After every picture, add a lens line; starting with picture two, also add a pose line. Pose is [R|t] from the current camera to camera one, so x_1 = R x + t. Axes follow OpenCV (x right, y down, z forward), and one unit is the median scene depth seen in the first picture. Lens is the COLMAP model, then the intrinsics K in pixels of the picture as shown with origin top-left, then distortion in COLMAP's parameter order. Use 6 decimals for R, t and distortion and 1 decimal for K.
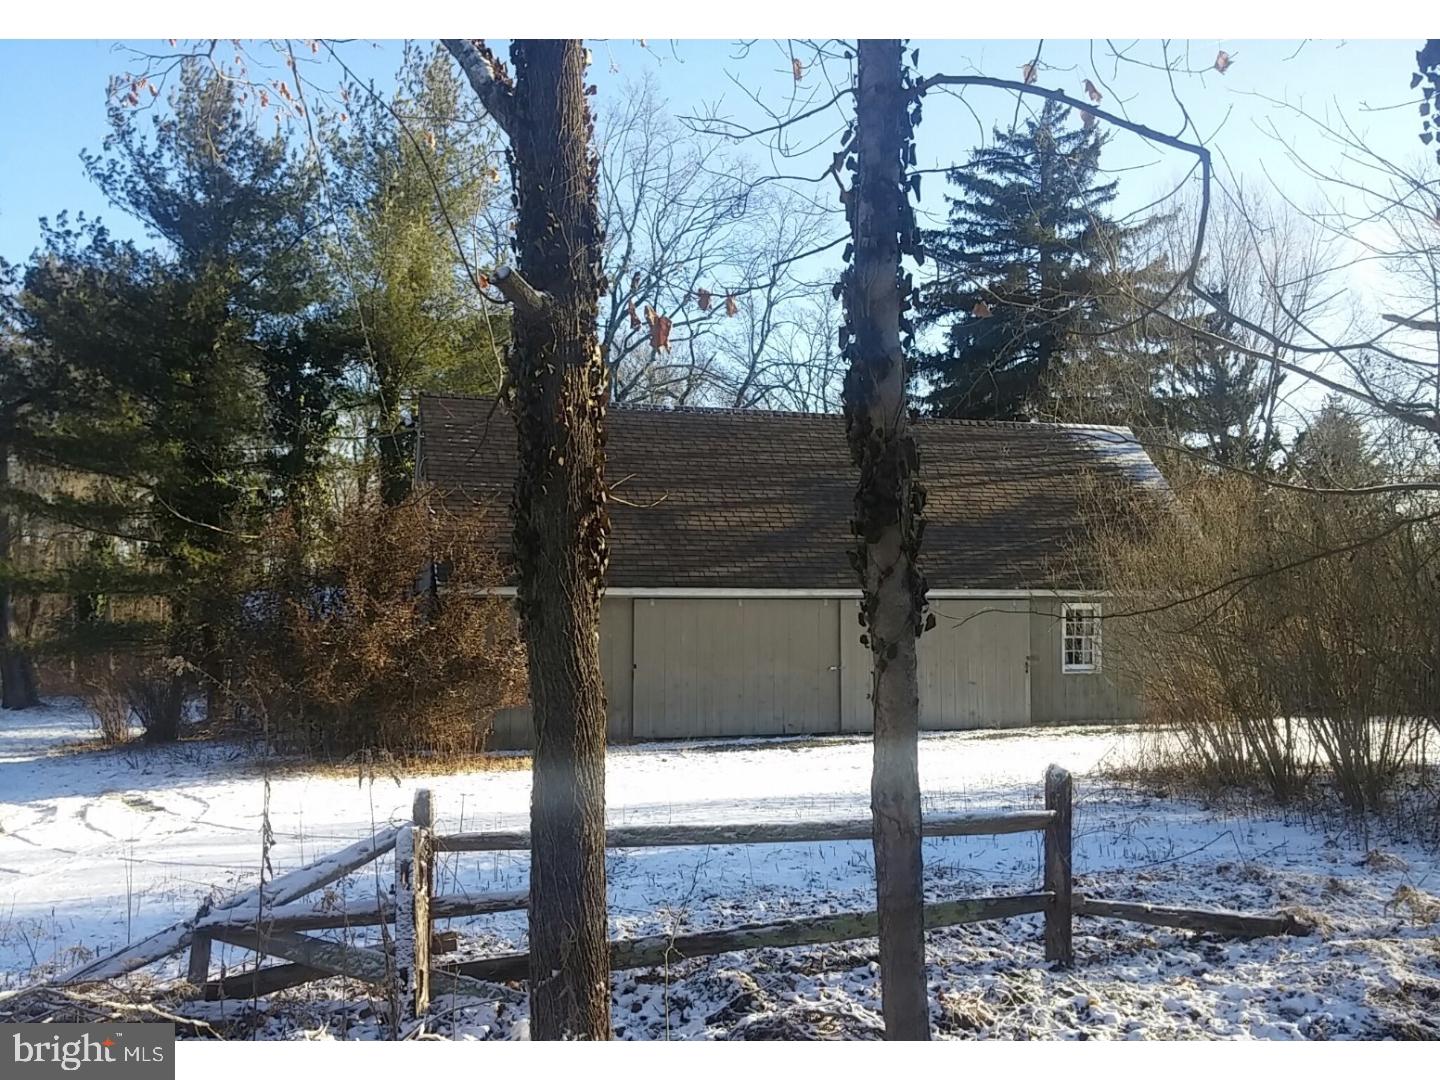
lens RADIAL K [[1103.9, 0, 721.8], [0, 1103.9, 532.2], [0, 0, 1]] dist [0.014563, 0.009566]
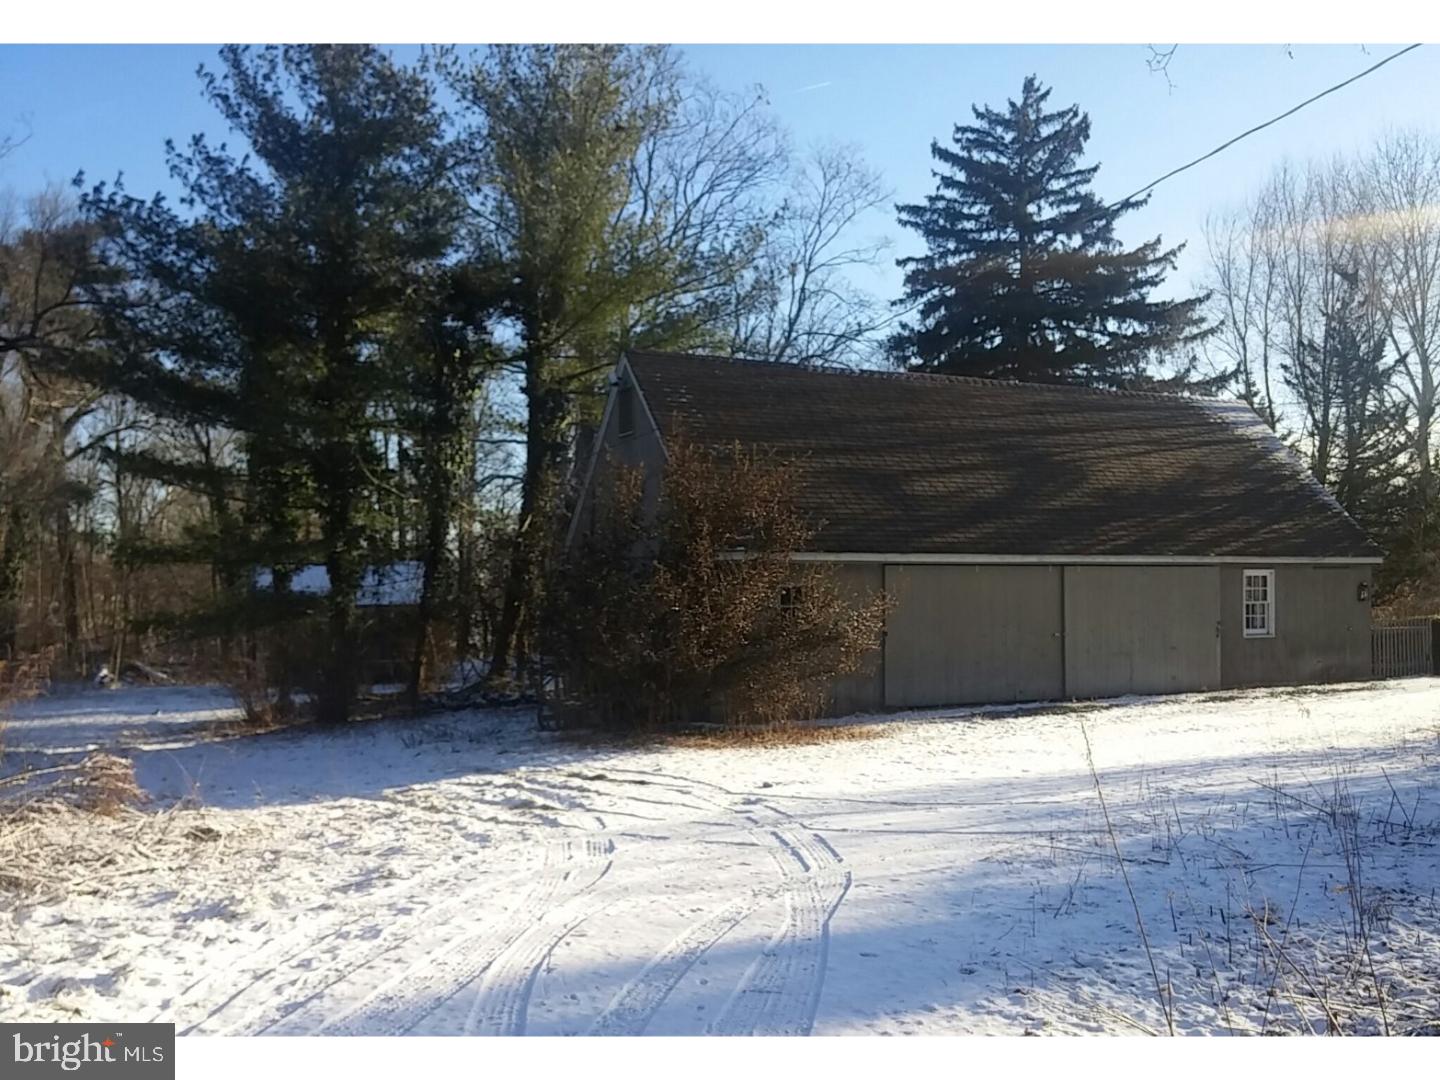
lens RADIAL K [[1103.9, 0, 720.4], [0, 1103.9, 549.9], [0, 0, 1]] dist [0.014563, 0.009566]
pose [[0.989964, -0.000433, 0.141320, -0.248986], [-0.004625, 0.999360, 0.035458, 0.009065], [-0.141245, -0.035756, 0.989329, 0.039239]]
